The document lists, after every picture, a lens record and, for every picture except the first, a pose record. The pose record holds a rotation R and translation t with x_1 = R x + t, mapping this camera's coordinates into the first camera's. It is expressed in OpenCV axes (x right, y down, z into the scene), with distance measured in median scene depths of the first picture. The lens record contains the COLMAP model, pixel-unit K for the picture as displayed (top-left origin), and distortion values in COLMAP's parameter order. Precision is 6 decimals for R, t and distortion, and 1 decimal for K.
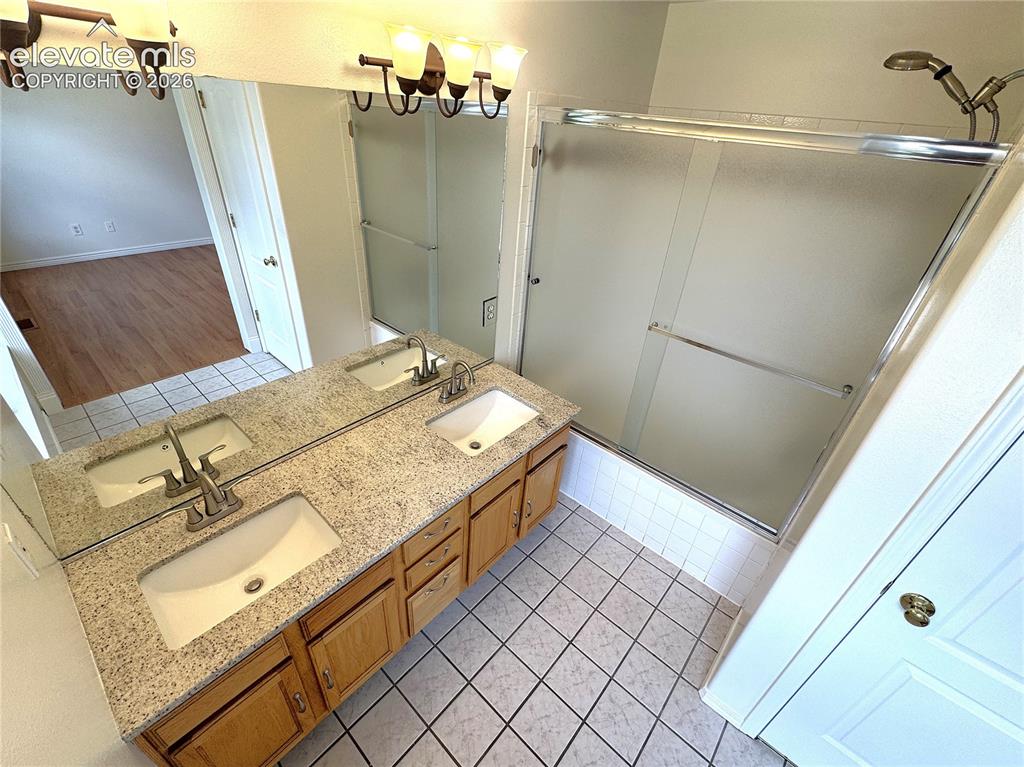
lens RADIAL K [[439.5, 0, 513.5], [0, 439.5, 383.6], [0, 0, 1]] dist [-0.001003, -0.000724]
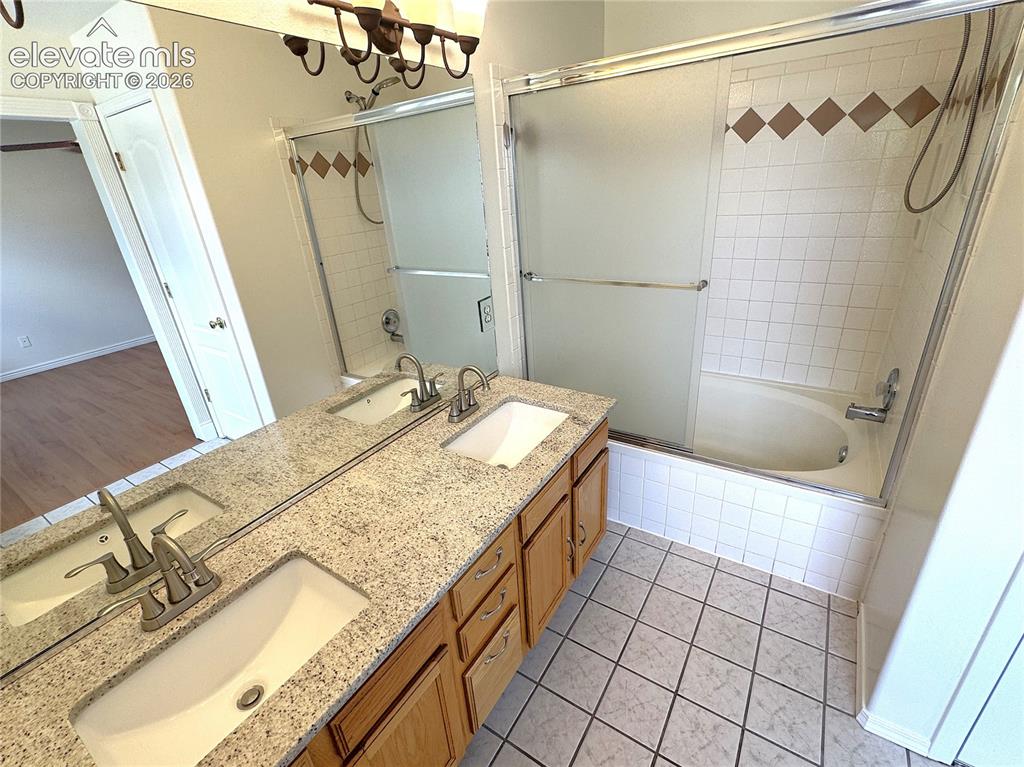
lens RADIAL K [[461.4, 0, 514.2], [0, 461.4, 382.7], [0, 0, 1]] dist [-0.001566, 0.000070]
pose [[0.979665, -0.186392, 0.074260, -0.113123], [0.195049, 0.971499, -0.134706, 0.122708], [-0.047035, 0.146451, 0.988099, 0.147726]]
